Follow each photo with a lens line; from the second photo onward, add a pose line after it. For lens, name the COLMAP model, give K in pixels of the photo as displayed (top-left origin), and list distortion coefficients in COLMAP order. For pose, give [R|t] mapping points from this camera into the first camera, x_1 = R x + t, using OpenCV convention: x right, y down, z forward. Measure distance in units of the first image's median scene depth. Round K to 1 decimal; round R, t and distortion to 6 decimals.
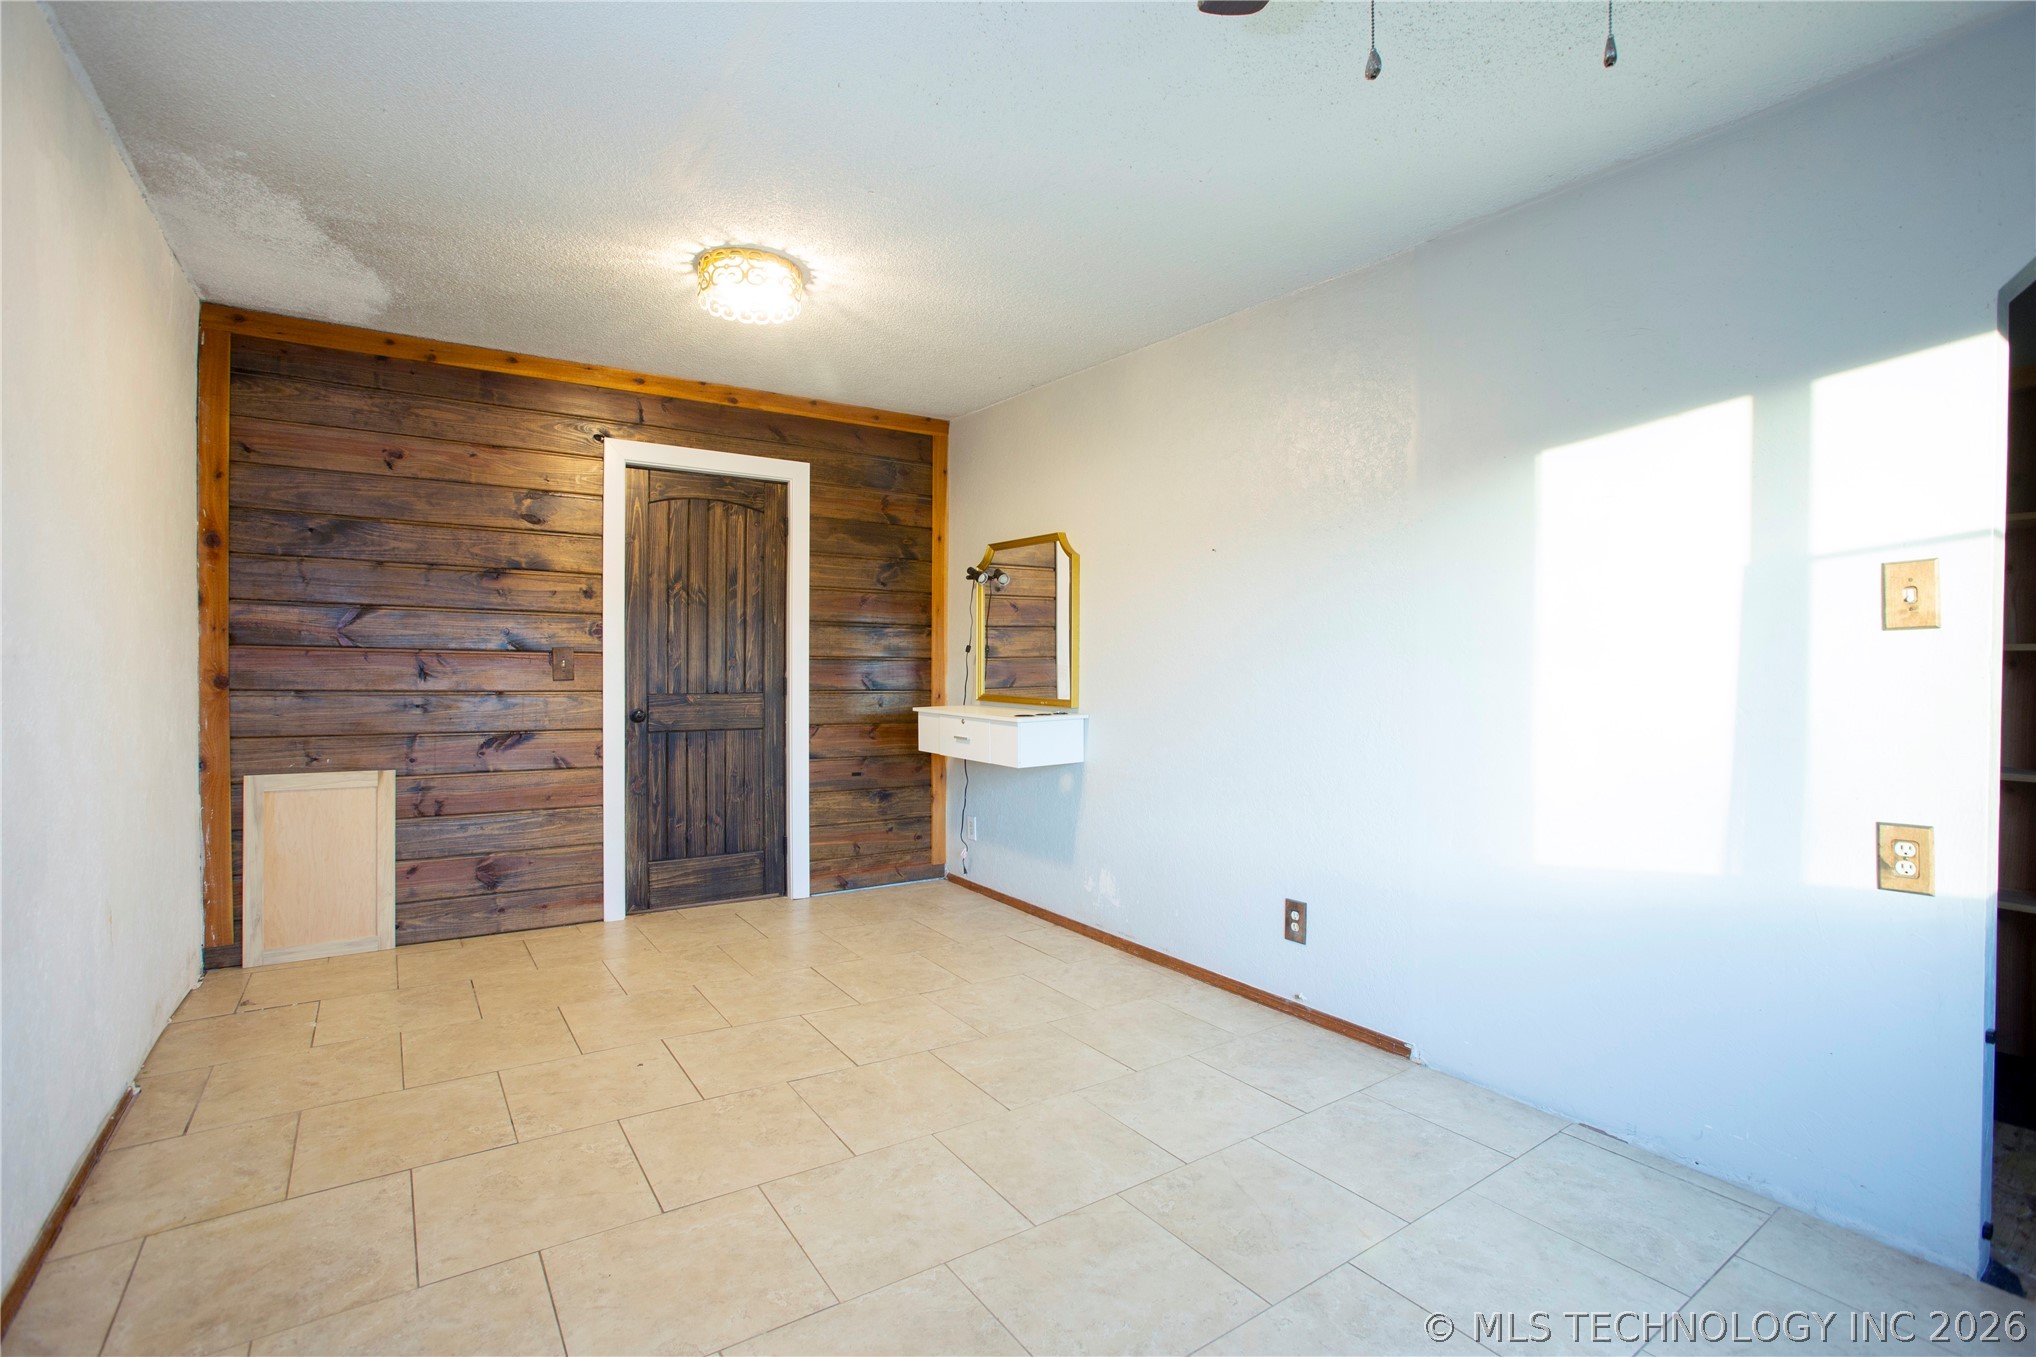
lens RADIAL K [[929.7, 0, 1014.1], [0, 929.7, 679.2], [0, 0, 1]] dist [-0.083453, 0.031348]
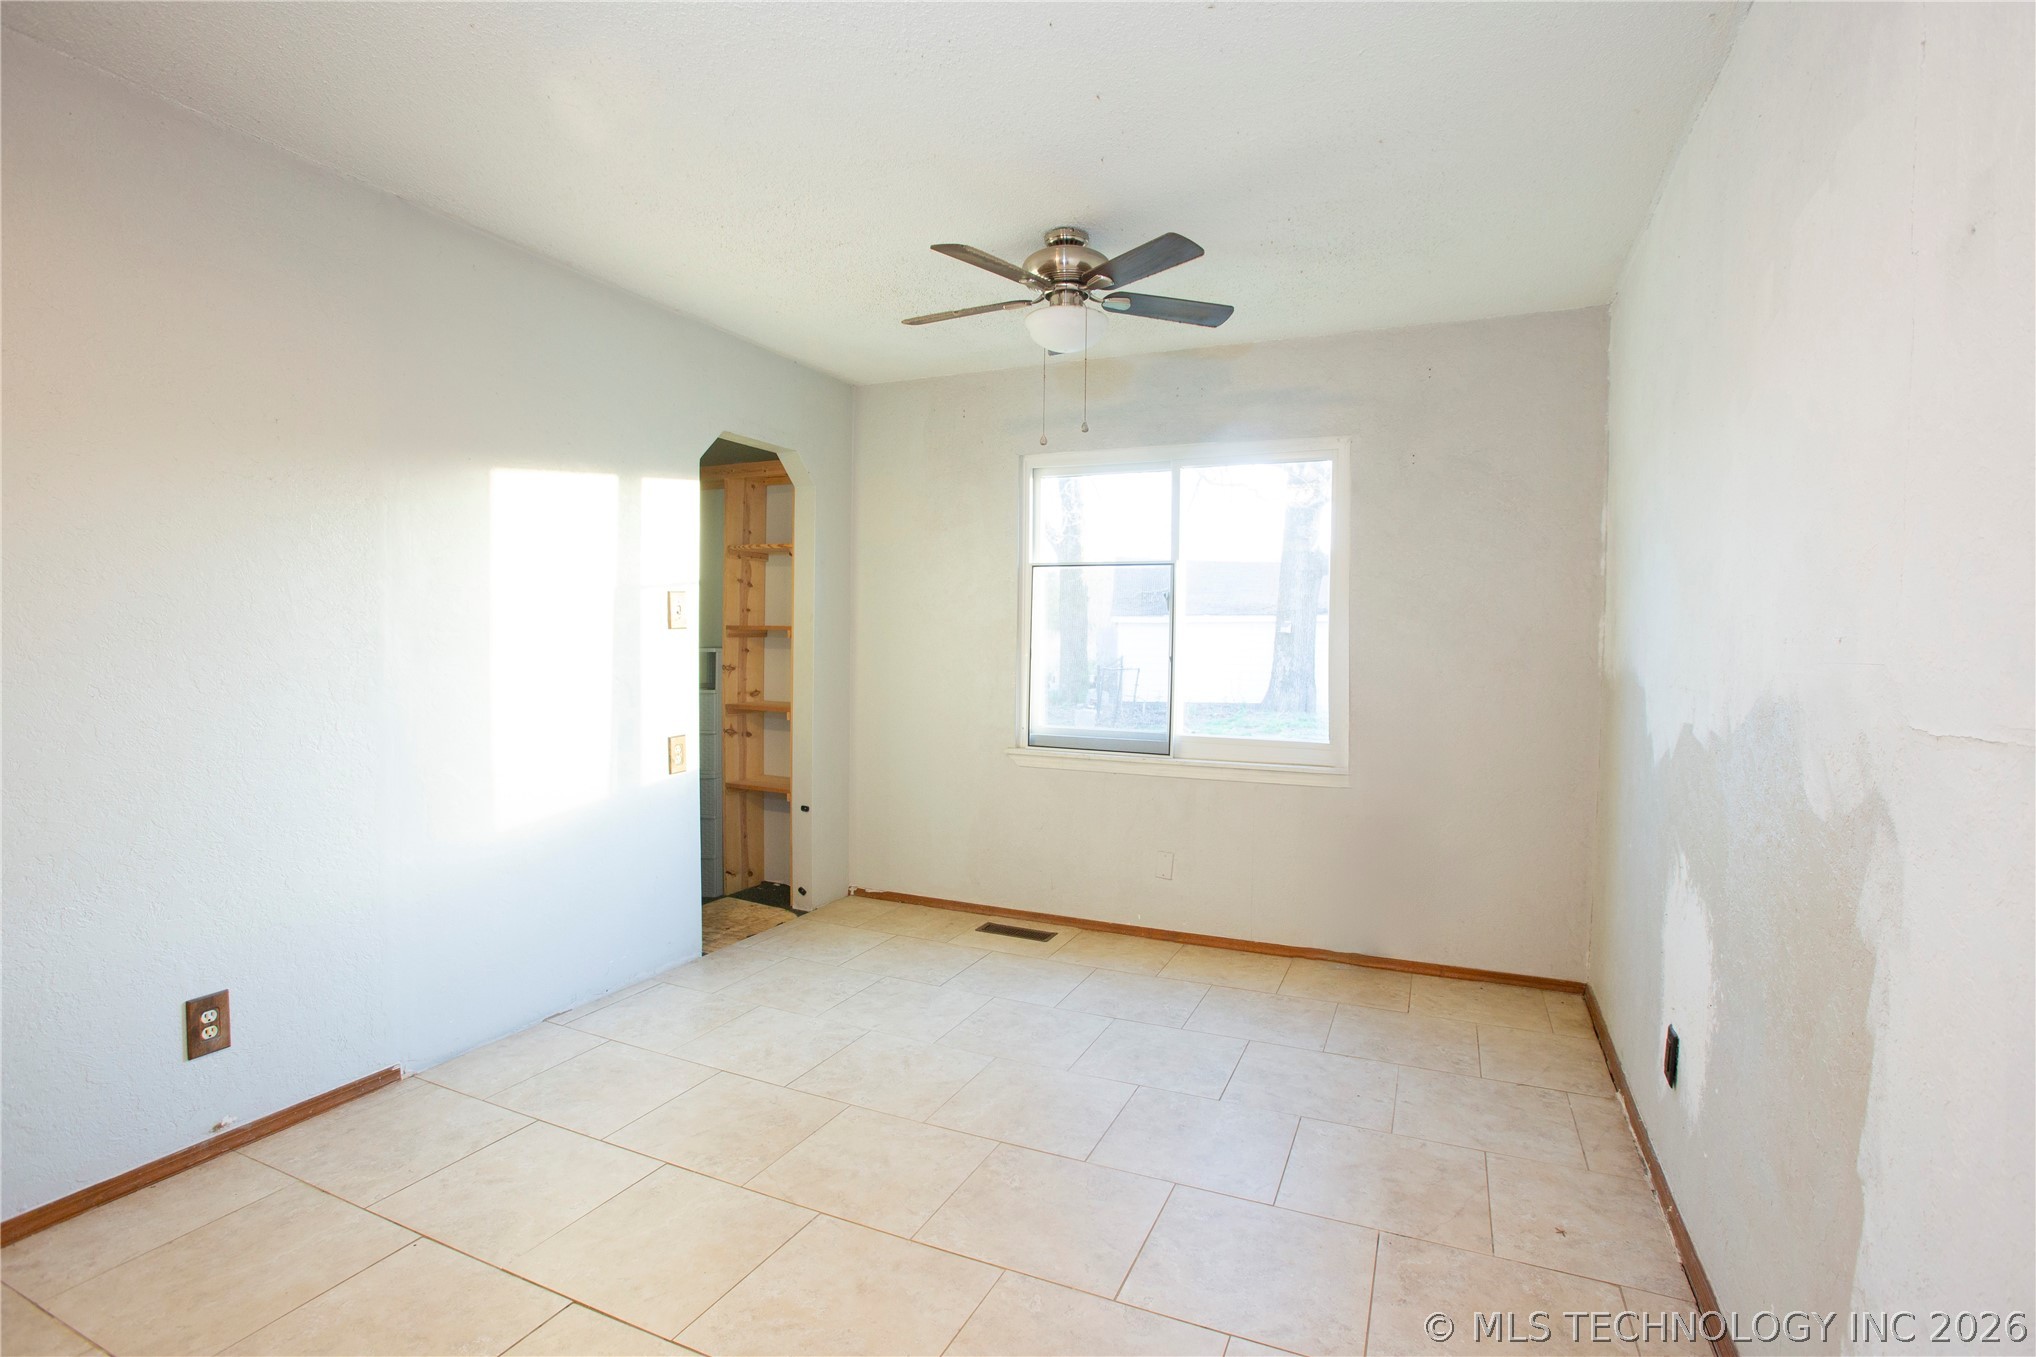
lens RADIAL K [[929.7, 0, 1014.1], [0, 929.7, 679.2], [0, 0, 1]] dist [-0.083453, 0.031348]
pose [[-0.508182, -0.053931, 0.859559, -0.694775], [0.000737, 0.998010, 0.063054, -0.052803], [-0.861249, 0.032677, -0.507131, 0.963975]]
